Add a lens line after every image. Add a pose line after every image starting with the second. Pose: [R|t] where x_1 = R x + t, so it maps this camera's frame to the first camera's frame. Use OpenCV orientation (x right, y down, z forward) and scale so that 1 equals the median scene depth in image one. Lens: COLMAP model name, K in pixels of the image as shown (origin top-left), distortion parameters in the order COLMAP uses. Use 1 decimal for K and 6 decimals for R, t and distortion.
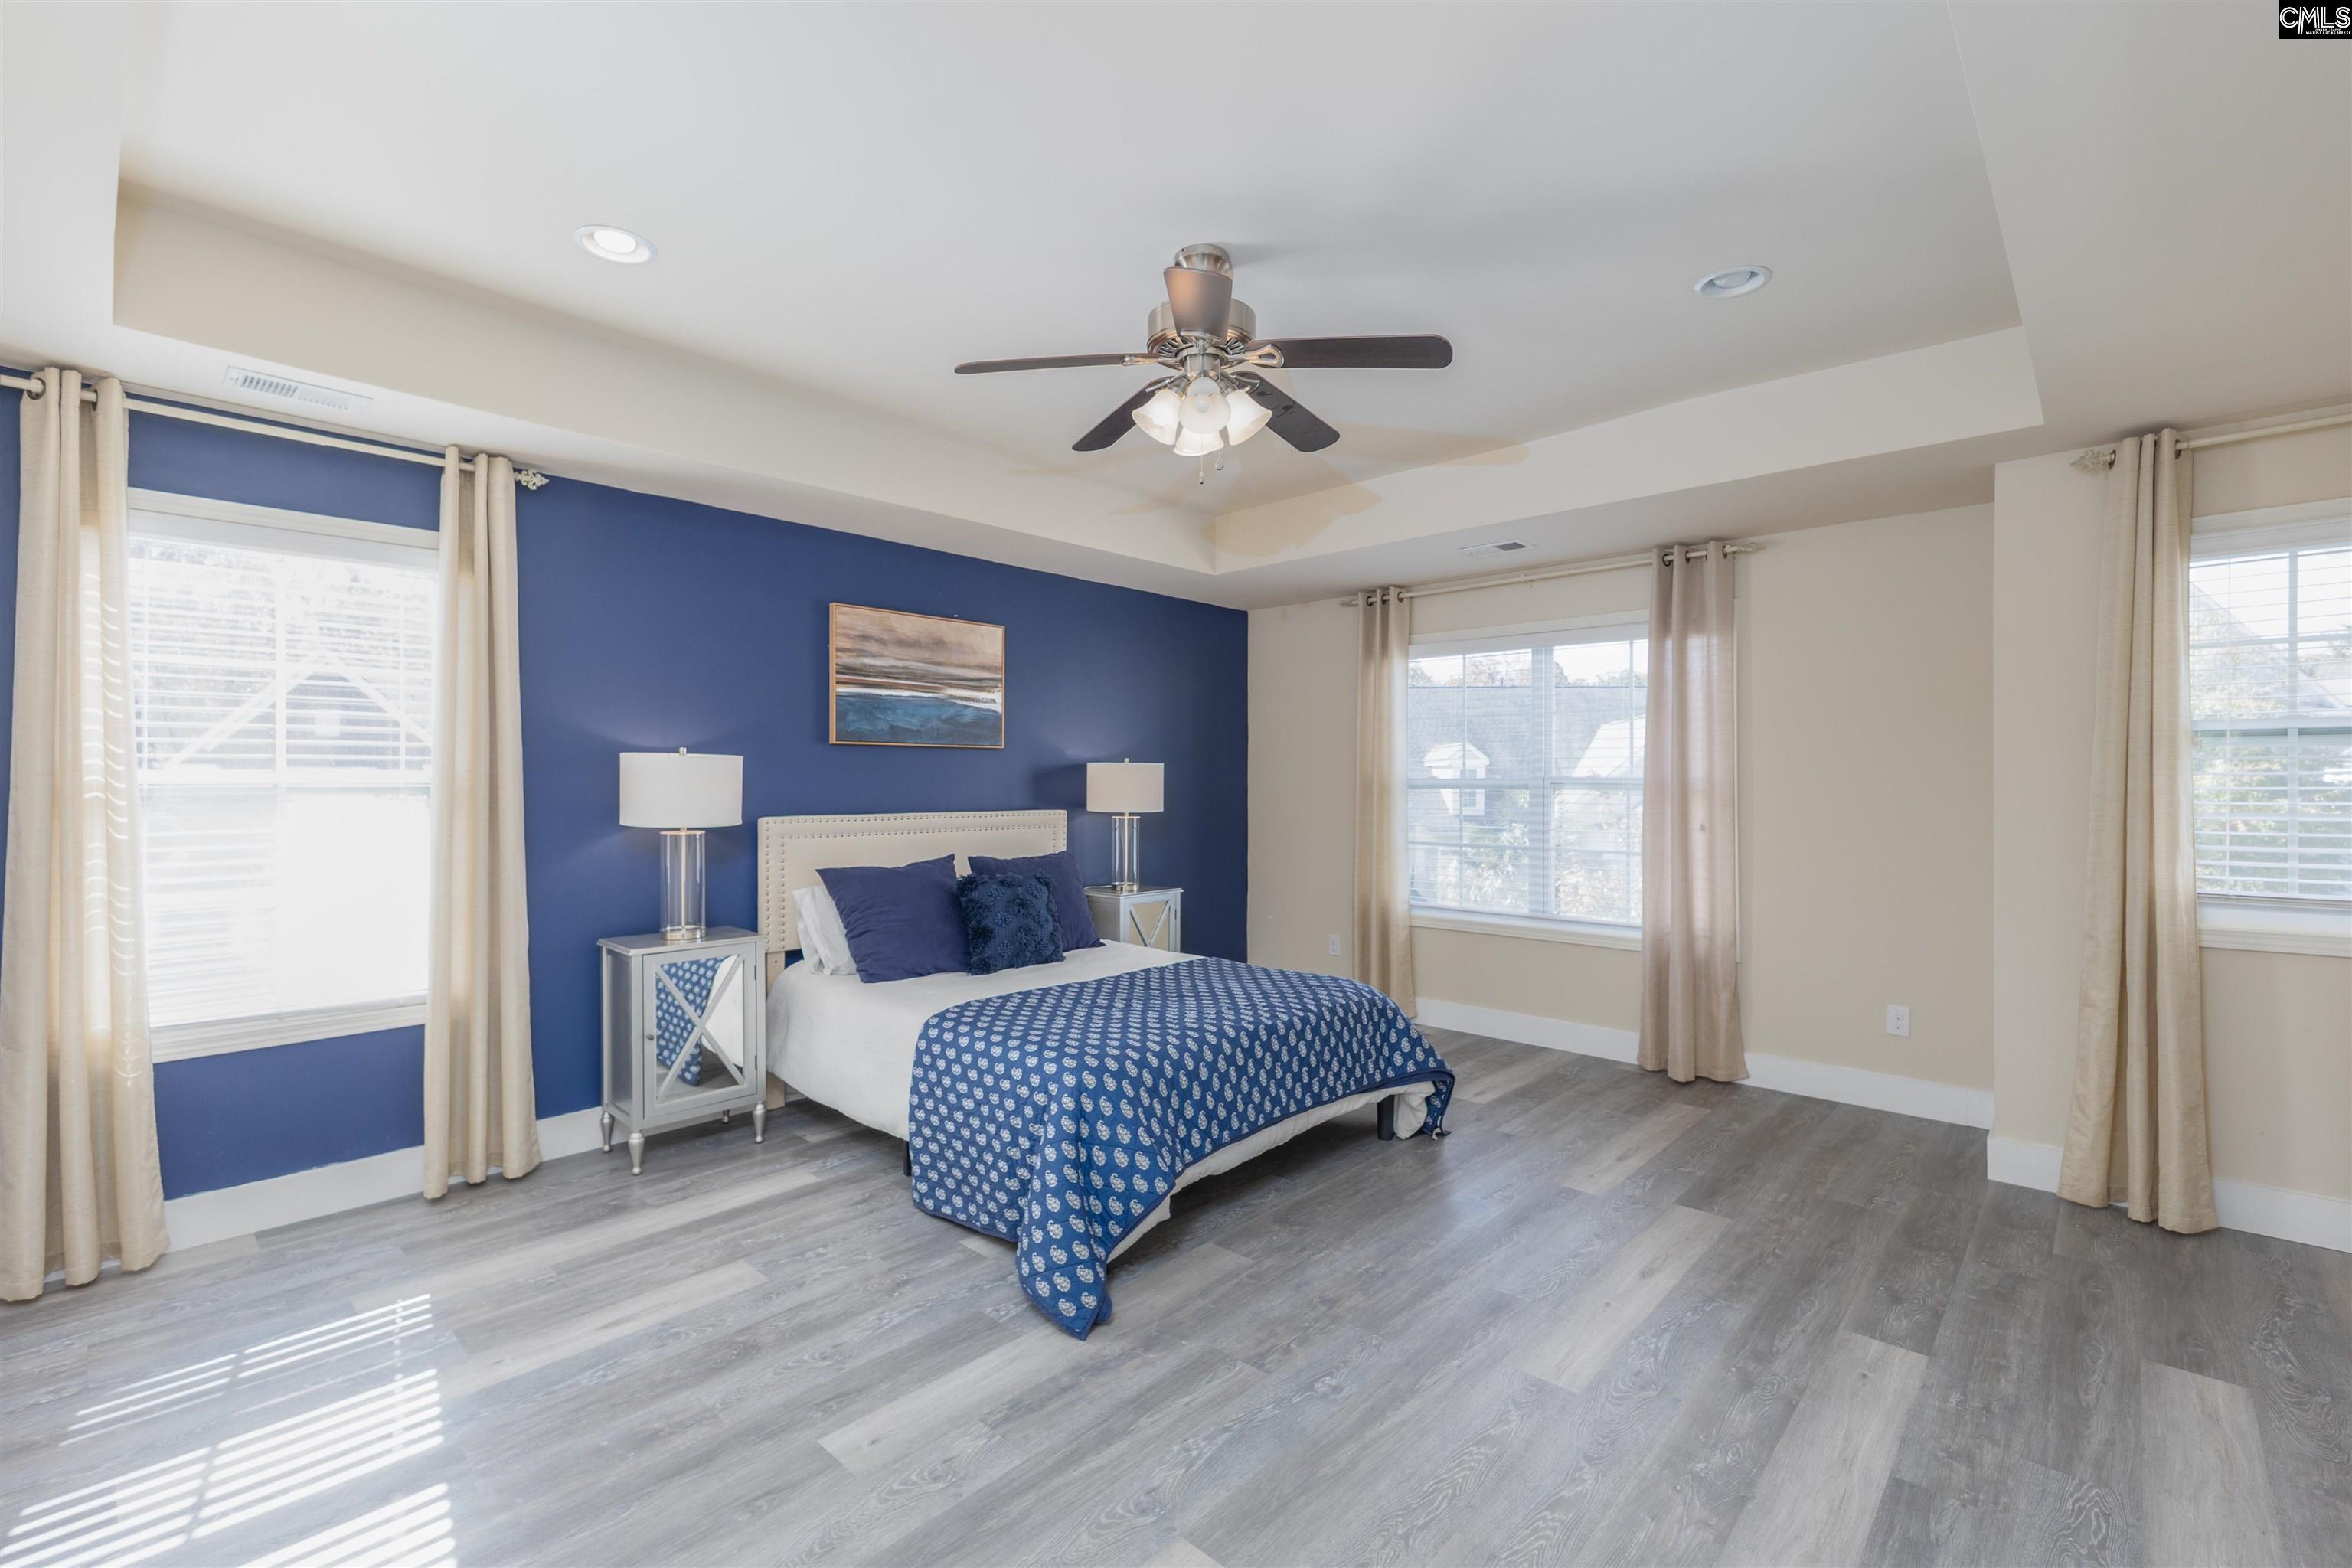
lens RADIAL K [[1012.2, 0, 1172.7], [0, 1012.2, 778.5], [0, 0, 1]] dist [0.015597, -0.000153]
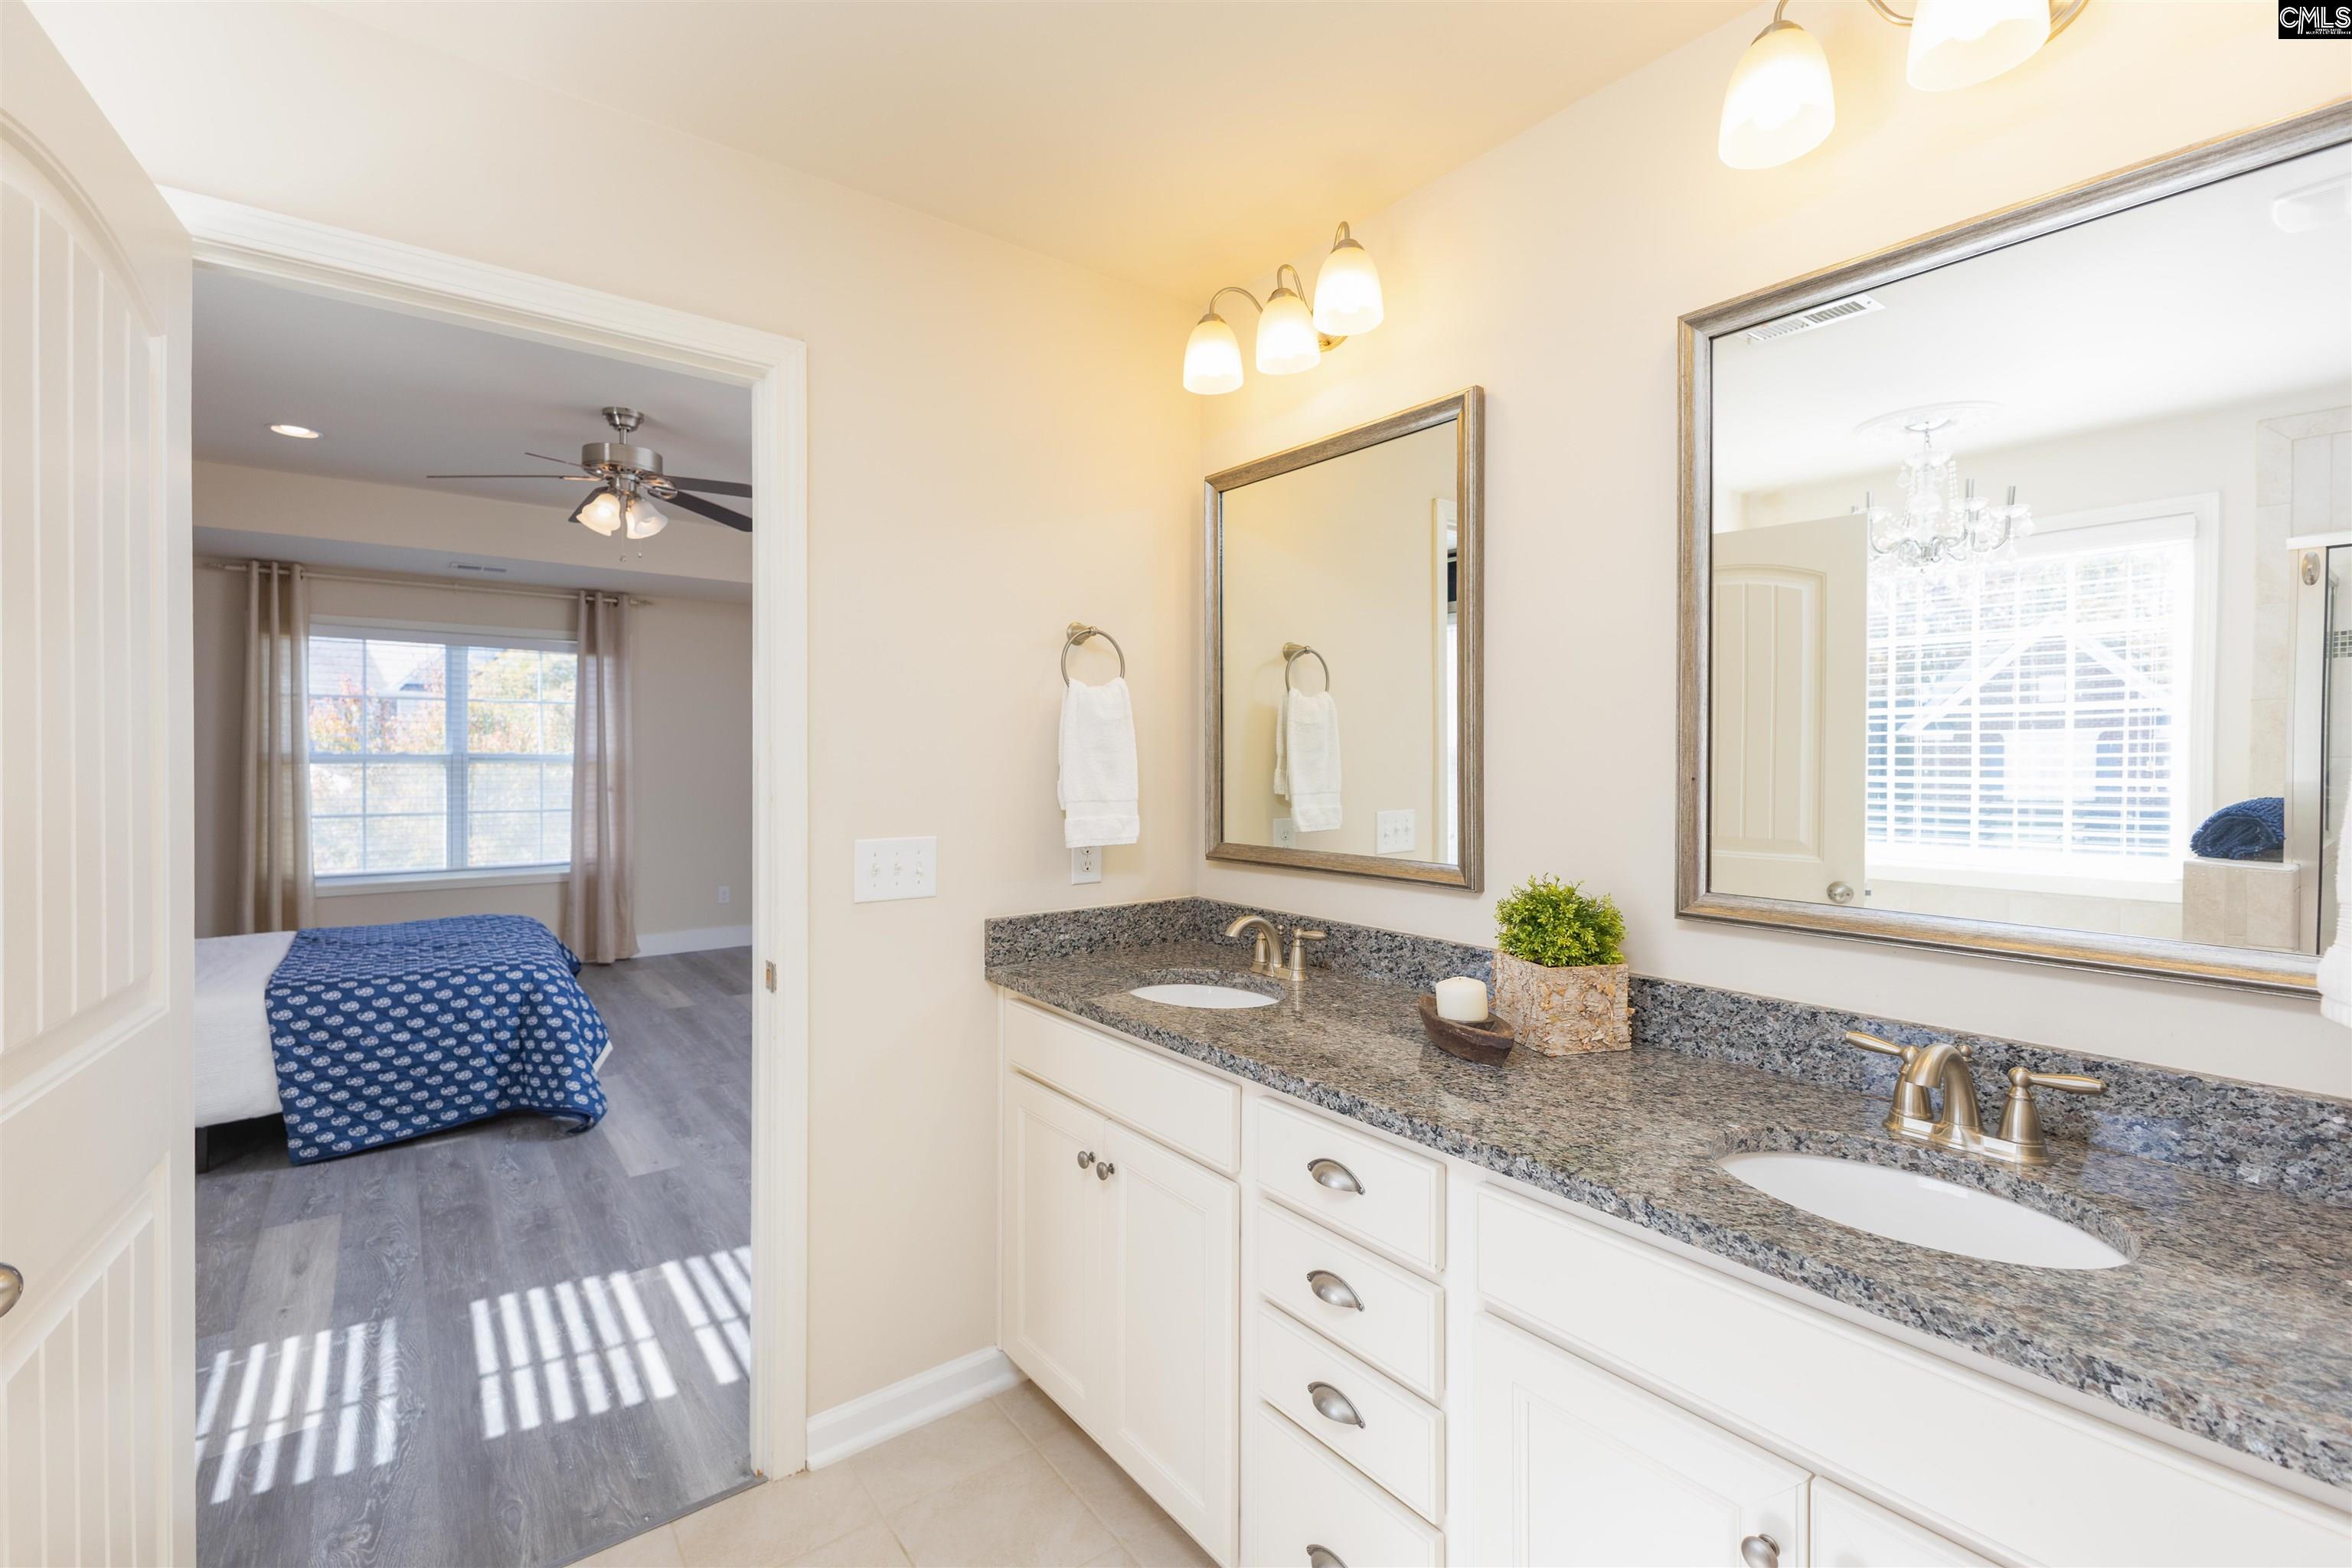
lens RADIAL K [[1012.2, 0, 1176.1], [0, 1012.2, 768.1], [0, 0, 1]] dist [0.015597, -0.000153]
pose [[0.165882, -0.011692, 0.986076, -1.278998], [0.002128, 0.999932, 0.011499, 0.006538], [-0.986143, 0.000191, 0.165896, -0.059725]]
